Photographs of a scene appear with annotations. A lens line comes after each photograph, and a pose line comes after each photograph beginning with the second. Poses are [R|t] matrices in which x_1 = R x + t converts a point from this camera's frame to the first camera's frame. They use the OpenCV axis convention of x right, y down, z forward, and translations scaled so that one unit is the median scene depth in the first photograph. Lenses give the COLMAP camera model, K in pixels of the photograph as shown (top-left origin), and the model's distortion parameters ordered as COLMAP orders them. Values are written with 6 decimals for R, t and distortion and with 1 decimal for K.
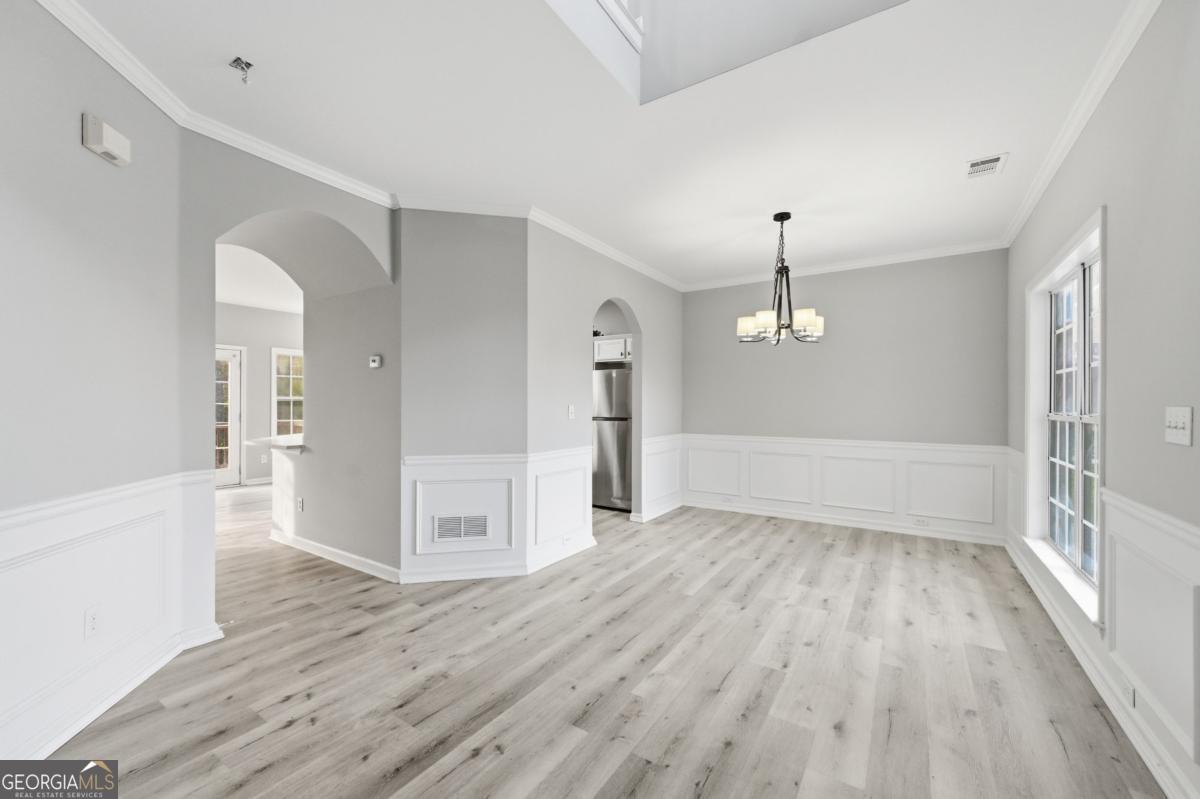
lens RADIAL K [[478.7, 0, 598.6], [0, 478.7, 398.8], [0, 0, 1]] dist [-0.000305, -0.000077]
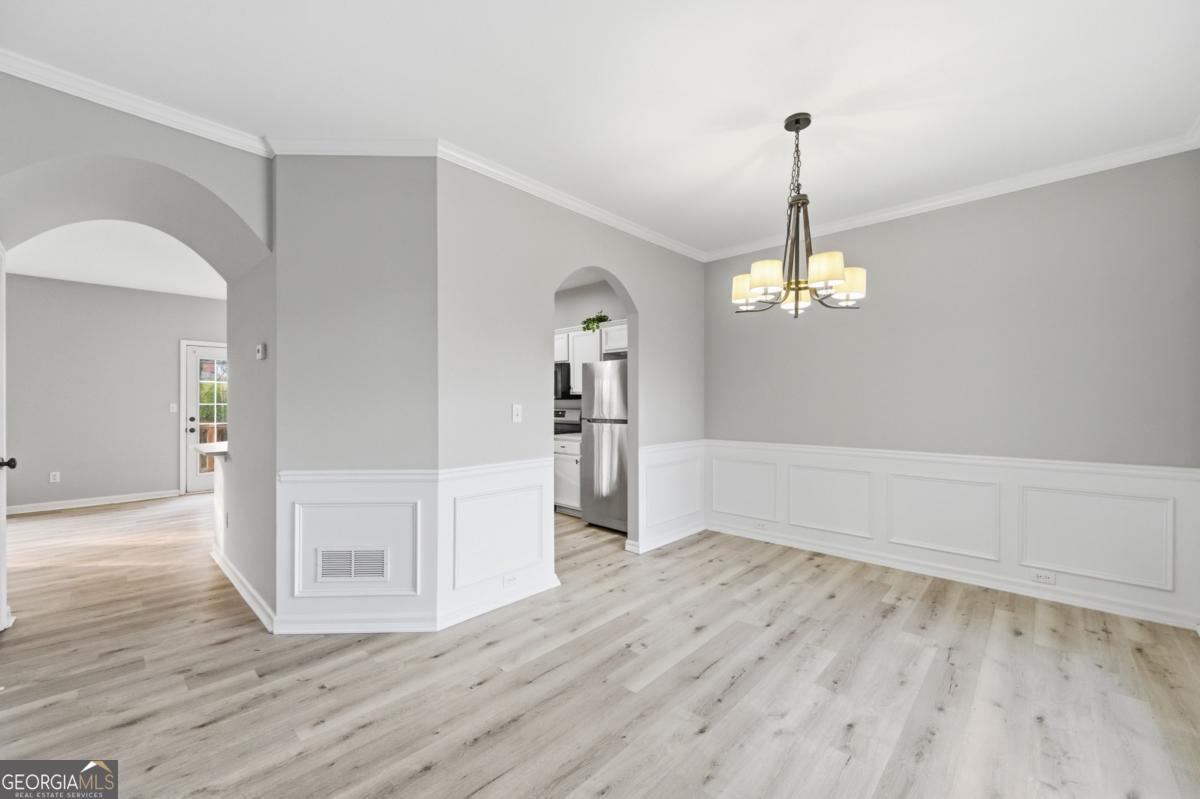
lens RADIAL K [[478.7, 0, 598.6], [0, 478.7, 398.8], [0, 0, 1]] dist [-0.000305, -0.000077]
pose [[0.984494, -0.005134, -0.175341, 0.227725], [0.005764, 0.999979, 0.003086, 0.002137], [0.175322, -0.004049, 0.984503, 0.296395]]
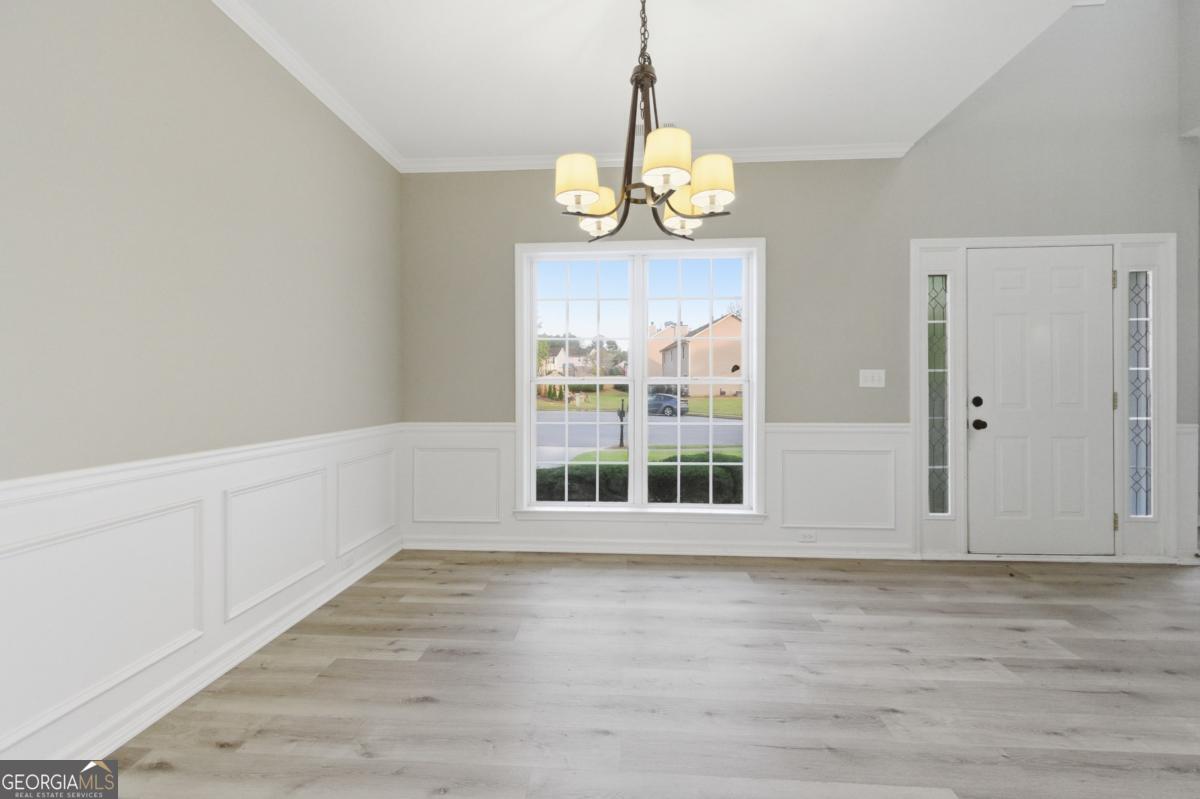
lens RADIAL K [[478.7, 0, 598.6], [0, 478.7, 398.8], [0, 0, 1]] dist [-0.000305, -0.000077]
pose [[-0.486827, -0.018006, 0.873313, -0.016364], [-0.009329, 0.999838, 0.015414, 0.046620], [-0.873449, -0.000644, -0.486916, 1.288174]]
